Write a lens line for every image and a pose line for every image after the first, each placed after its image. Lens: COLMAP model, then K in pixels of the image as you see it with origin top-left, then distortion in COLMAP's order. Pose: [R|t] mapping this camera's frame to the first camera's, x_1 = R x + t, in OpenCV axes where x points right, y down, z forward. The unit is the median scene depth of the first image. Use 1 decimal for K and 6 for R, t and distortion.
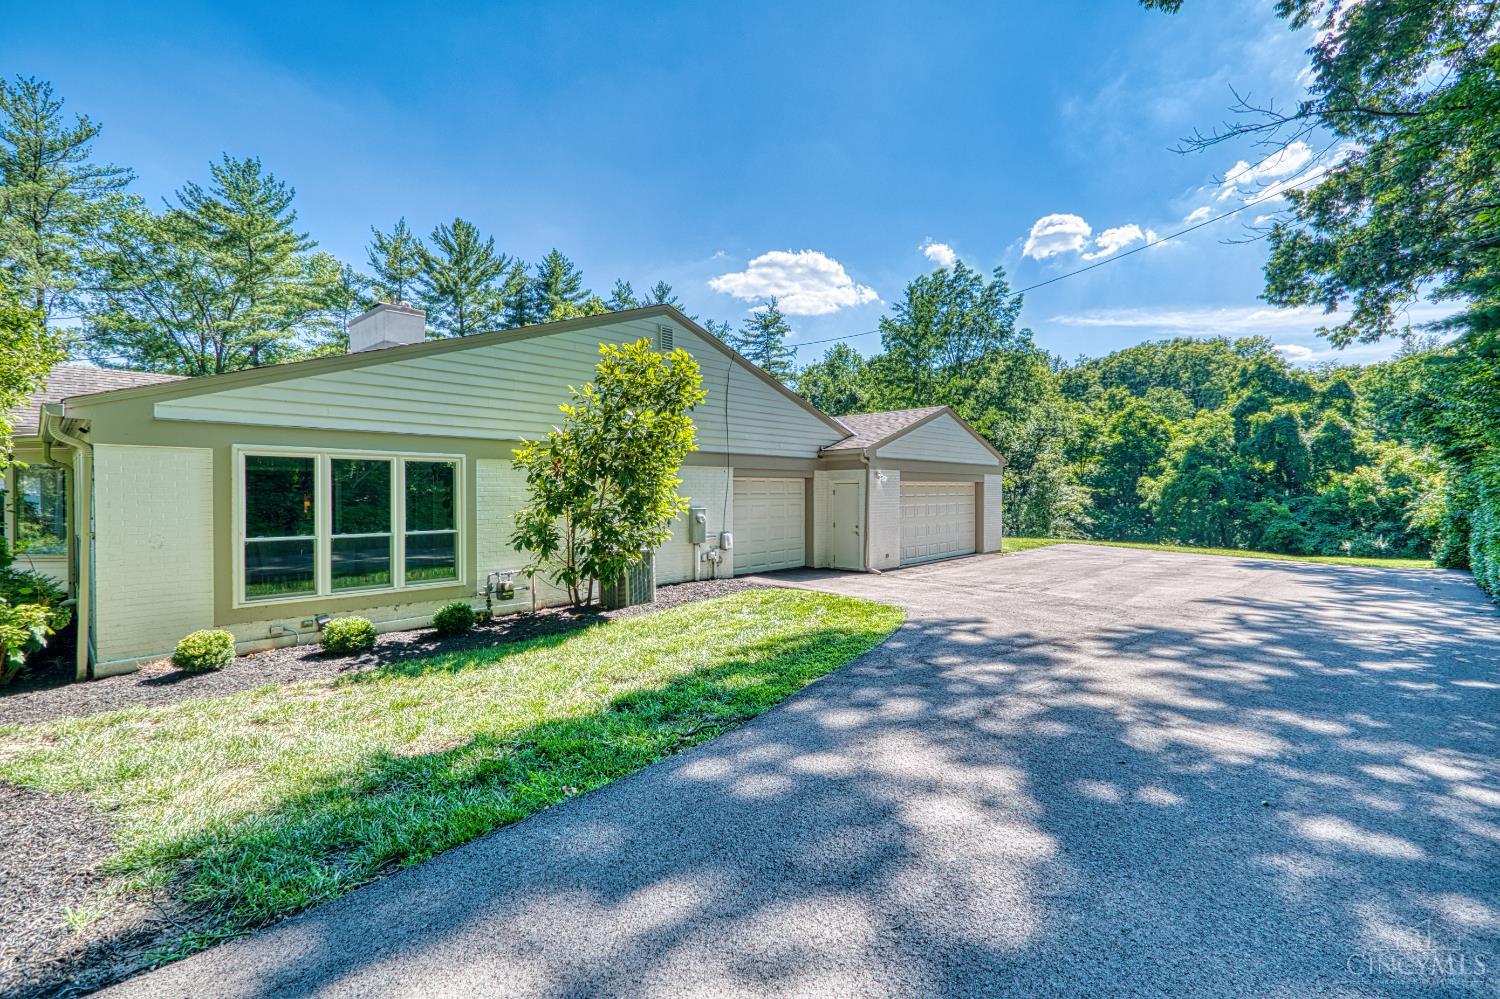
lens RADIAL K [[656.5, 0, 752.2], [0, 656.5, 497.1], [0, 0, 1]] dist [0.003572, -0.000813]
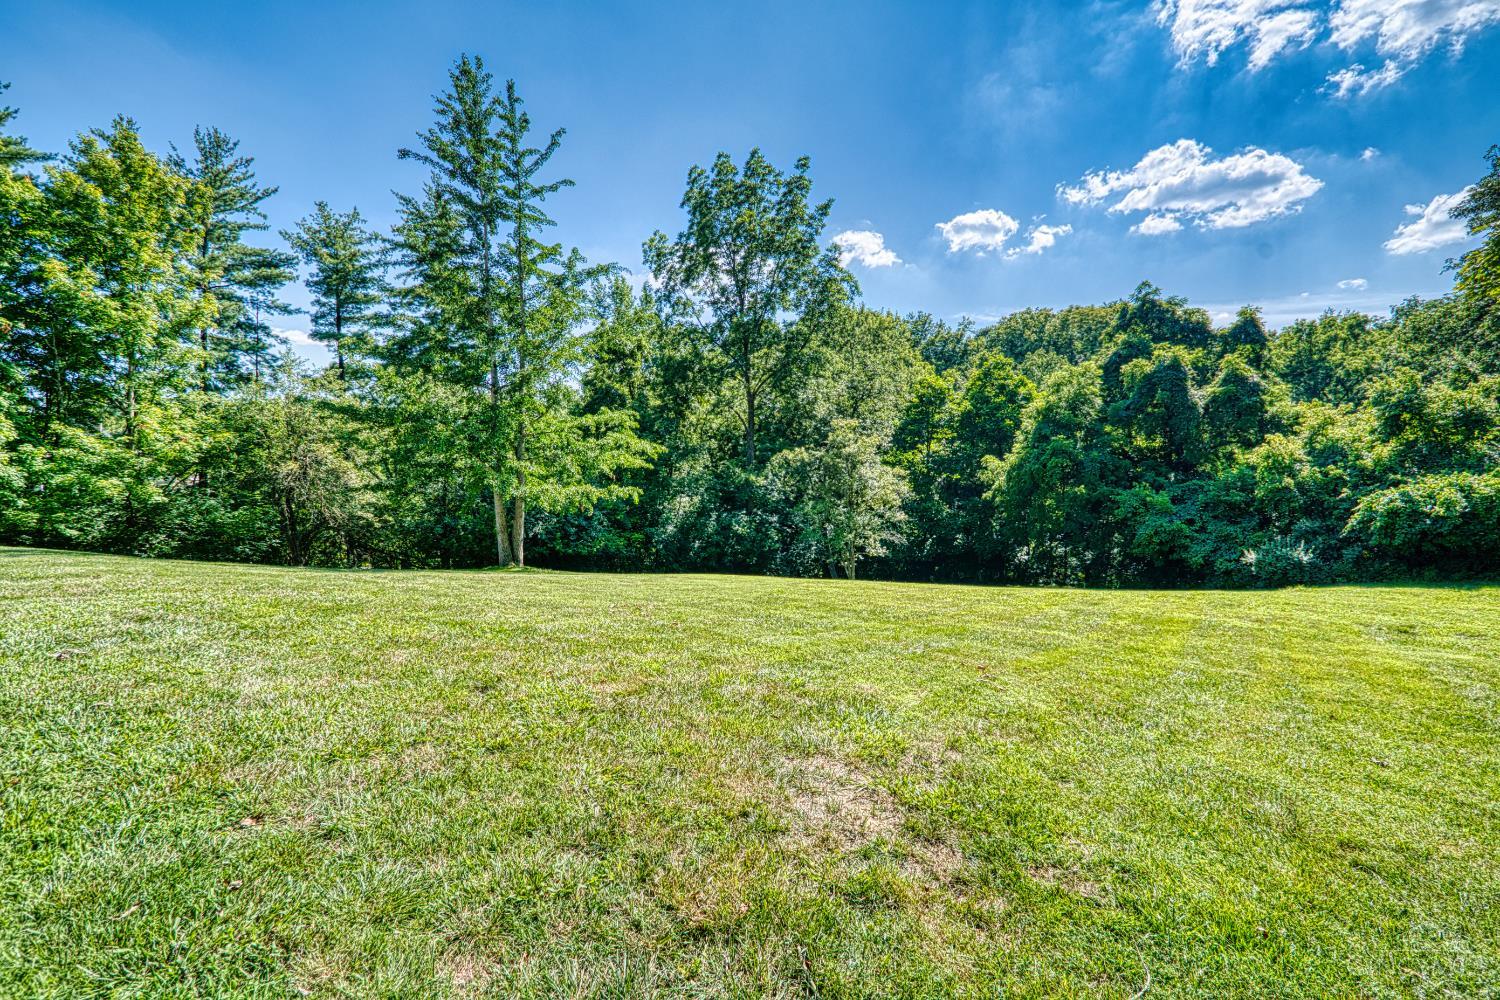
lens RADIAL K [[671.4, 0, 751.8], [0, 671.4, 495.4], [0, 0, 1]] dist [0.024010, 0.000107]
pose [[0.995752, -0.001871, 0.092057, 0.306153], [0.001000, 0.999954, 0.009510, 0.006433], [-0.092071, -0.009378, 0.995708, 0.329494]]
